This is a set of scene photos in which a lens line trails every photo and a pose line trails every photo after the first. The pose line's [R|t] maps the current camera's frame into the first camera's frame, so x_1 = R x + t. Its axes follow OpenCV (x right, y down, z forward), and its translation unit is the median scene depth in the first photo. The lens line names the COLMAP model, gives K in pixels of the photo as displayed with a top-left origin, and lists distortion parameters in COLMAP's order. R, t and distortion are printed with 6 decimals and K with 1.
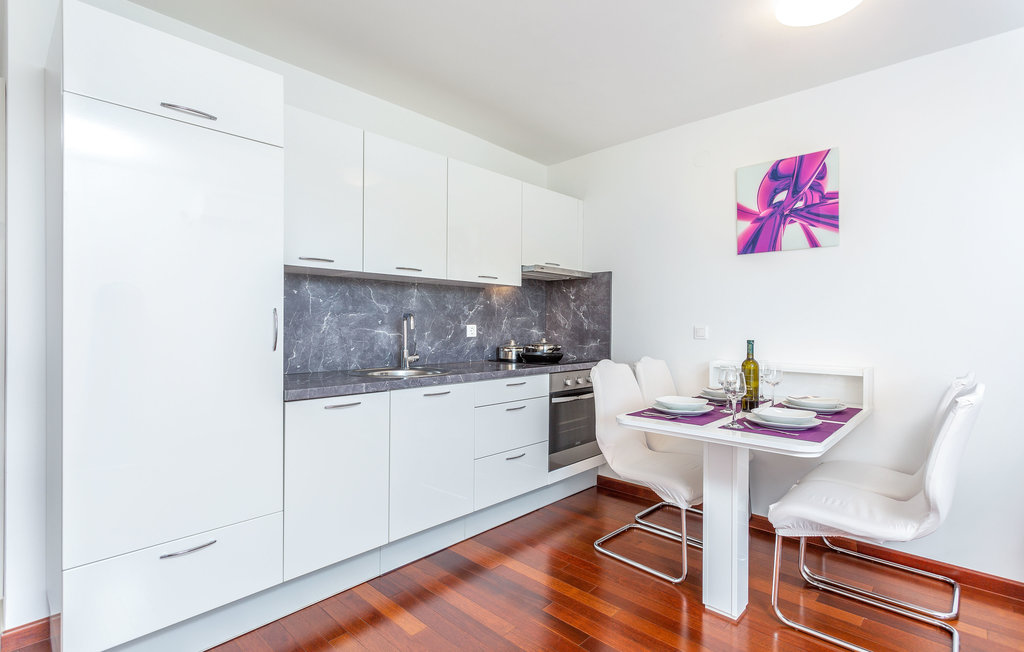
lens RADIAL K [[487.3, 0, 519.3], [0, 487.3, 326.1], [0, 0, 1]] dist [-0.003594, 0.004651]
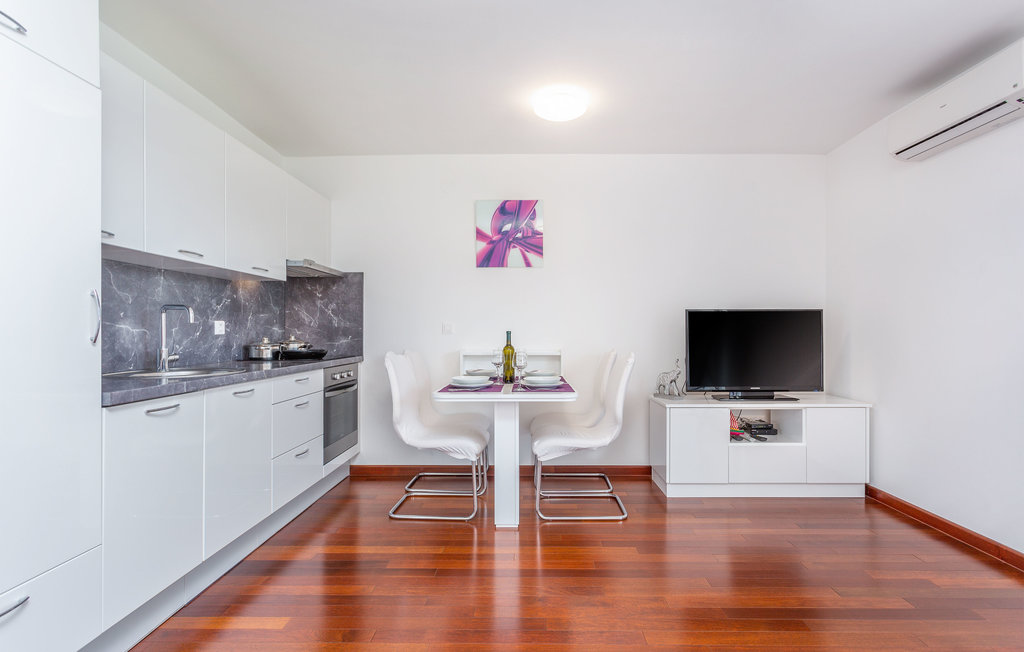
lens RADIAL K [[487.3, 0, 529.4], [0, 487.3, 333.0], [0, 0, 1]] dist [-0.003594, 0.004651]
pose [[0.735476, -0.008439, 0.677499, -0.324369], [0.006482, 0.999964, 0.005419, 0.021251], [-0.677520, 0.000406, 0.735504, -0.042008]]
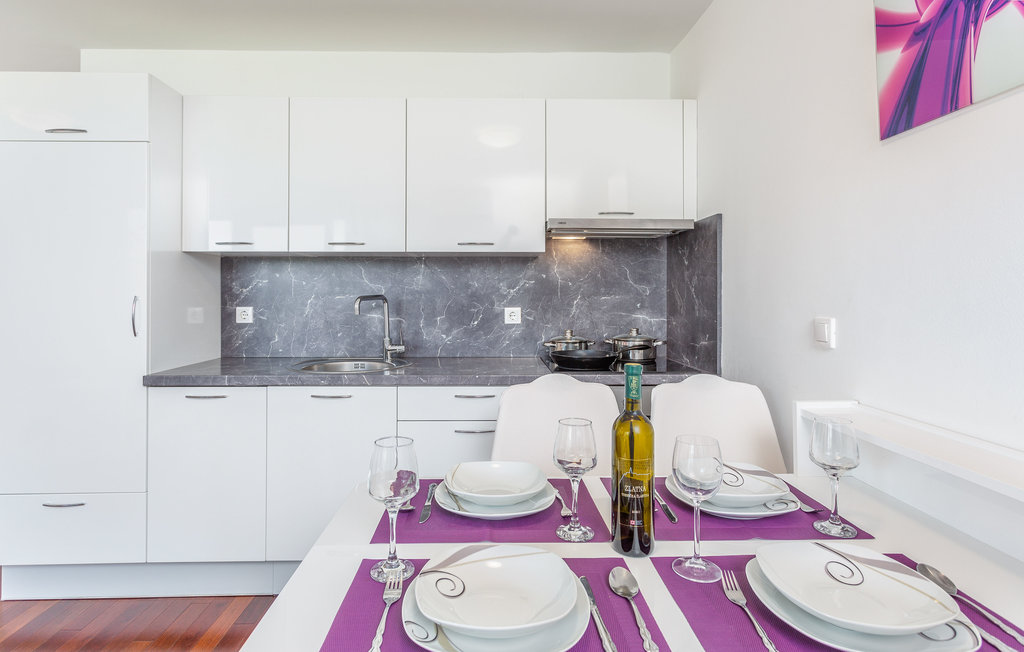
lens RADIAL K [[529.0, 0, 505.9], [0, 529.0, 288.0], [0, 0, 1]] dist [-0.001939, -0.000589]
pose [[0.693625, -0.014144, -0.720197, 0.545593], [0.001011, 0.999825, -0.018663, -0.019830], [0.720336, 0.012217, 0.693518, 0.491485]]
